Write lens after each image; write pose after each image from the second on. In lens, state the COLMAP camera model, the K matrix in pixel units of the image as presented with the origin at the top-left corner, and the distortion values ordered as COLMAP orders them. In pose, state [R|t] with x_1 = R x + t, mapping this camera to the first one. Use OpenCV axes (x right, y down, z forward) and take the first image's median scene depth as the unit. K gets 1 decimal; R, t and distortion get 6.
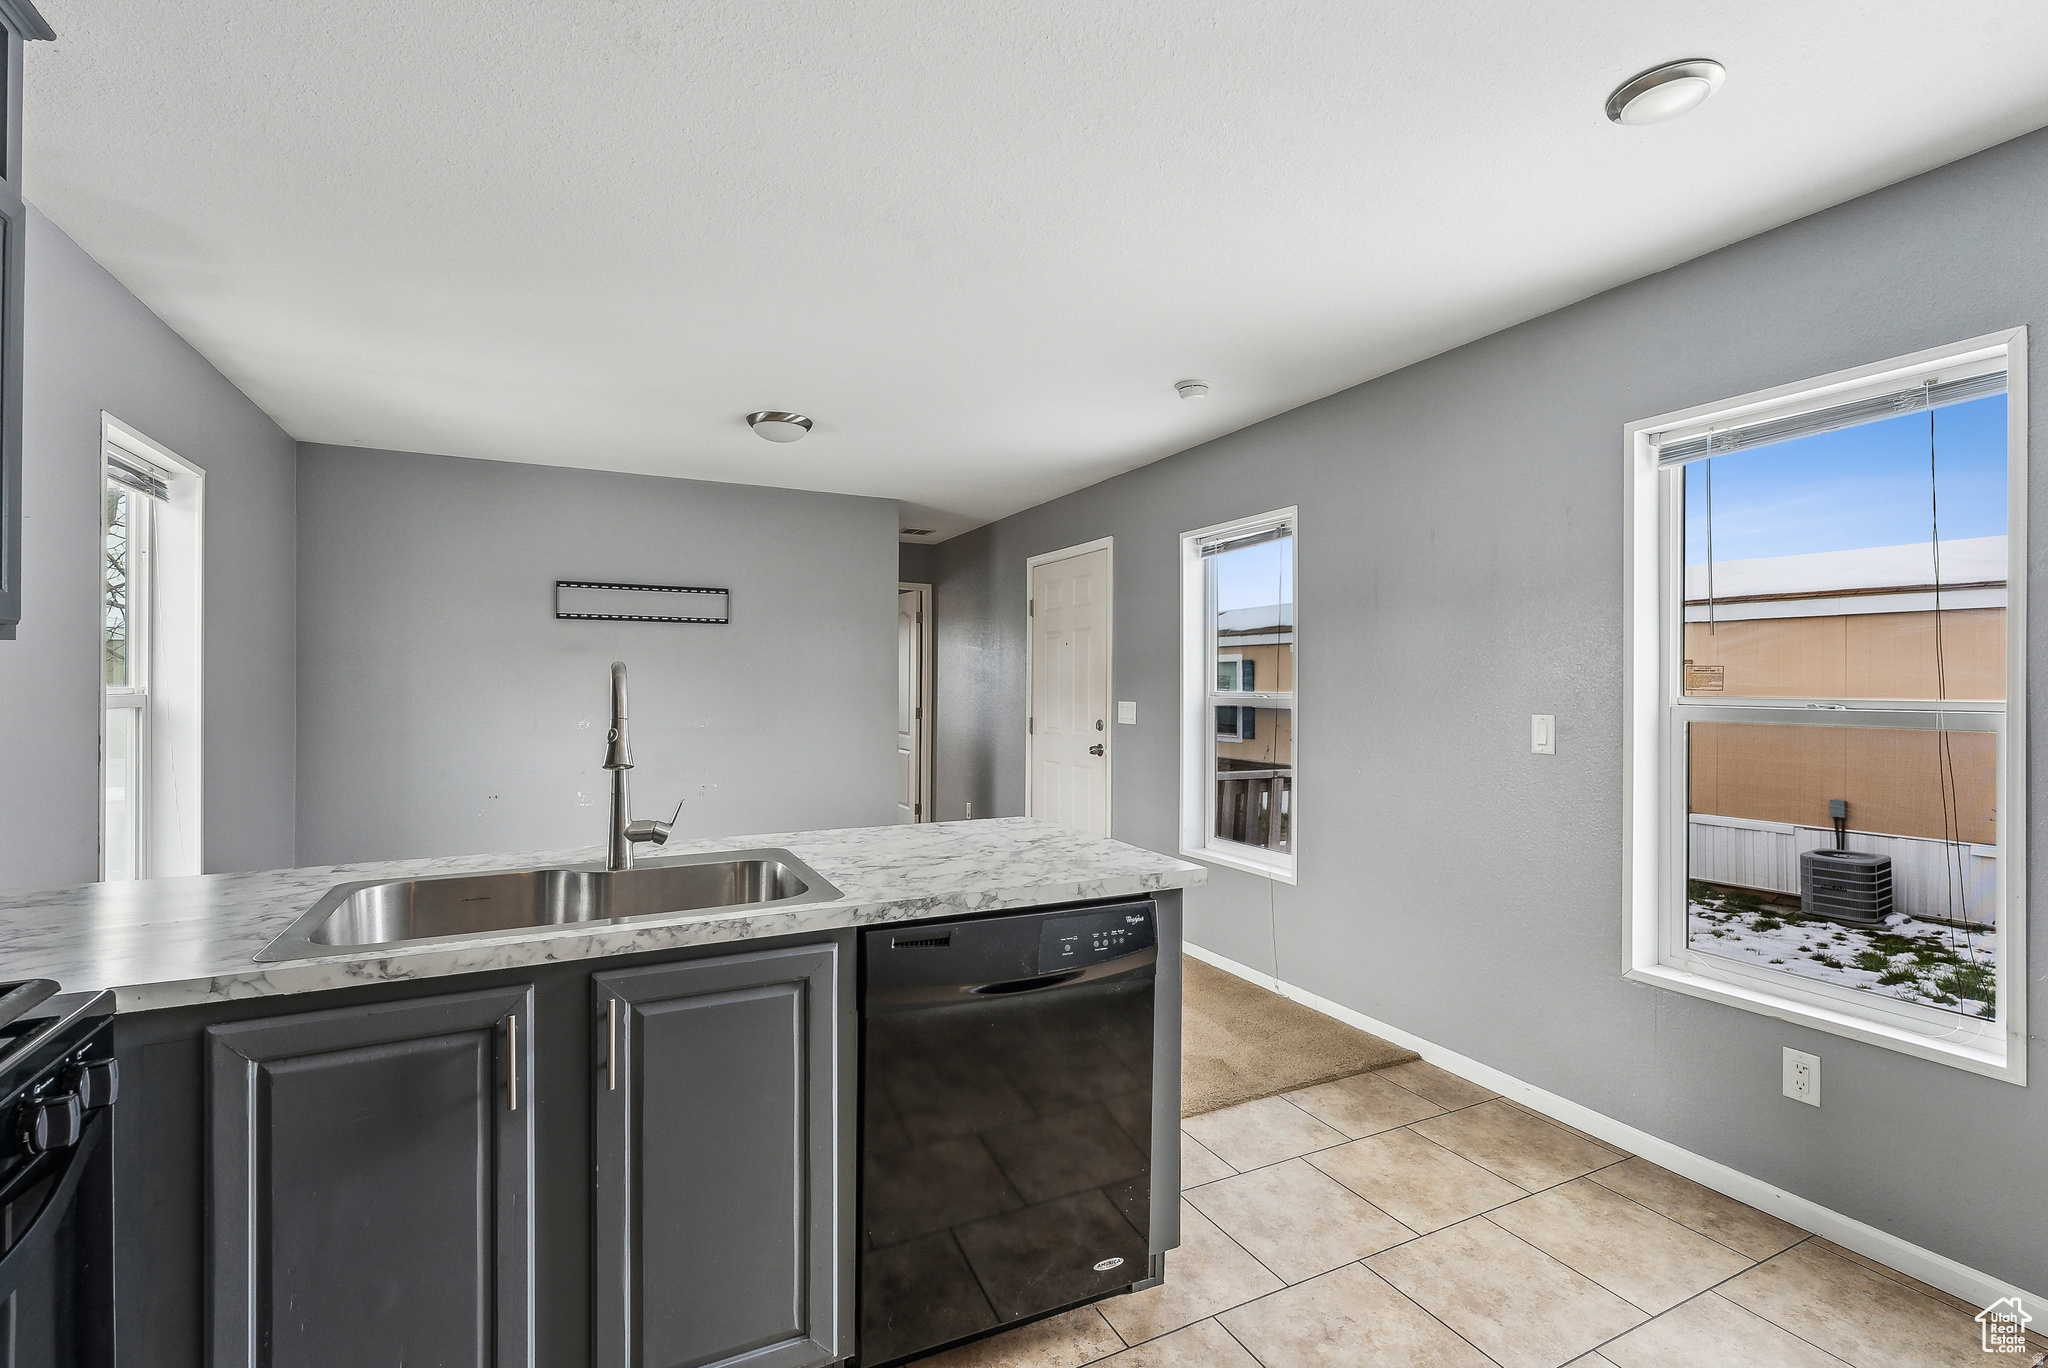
lens RADIAL K [[922.9, 0, 1037.9], [0, 922.9, 689.2], [0, 0, 1]] dist [0.000429, 0.000477]
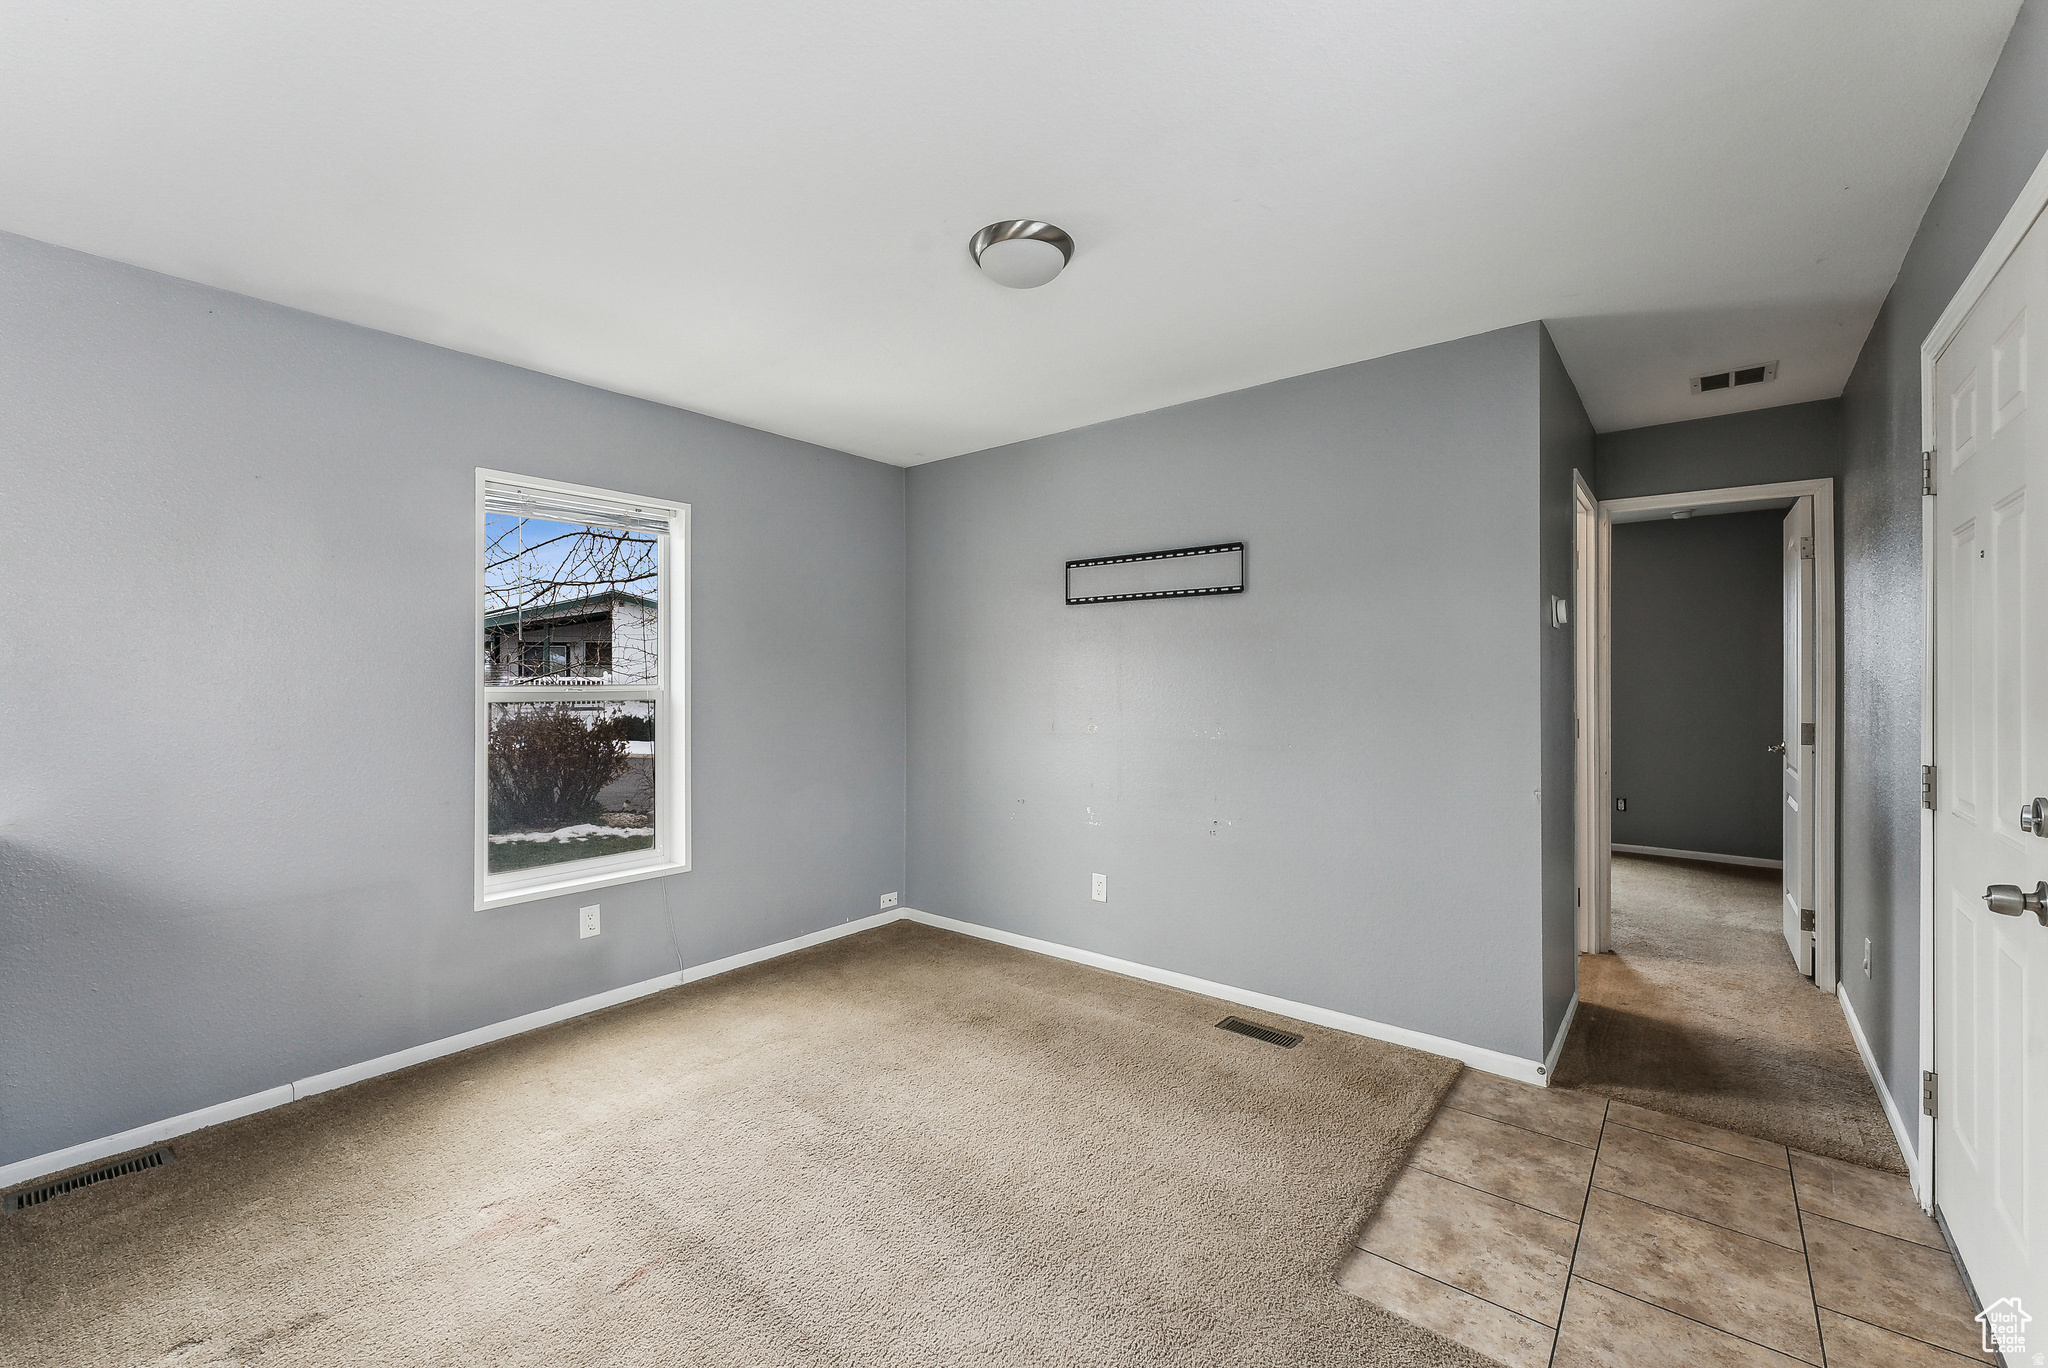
lens RADIAL K [[836.5, 0, 1035.1], [0, 836.5, 686.0], [0, 0, 1]] dist [0.000420, -0.001263]
pose [[0.409352, 0.004169, -0.912367, 0.225098], [-0.002954, 0.999990, 0.003244, -0.002935], [0.912372, 0.001368, 0.409360, 0.779041]]
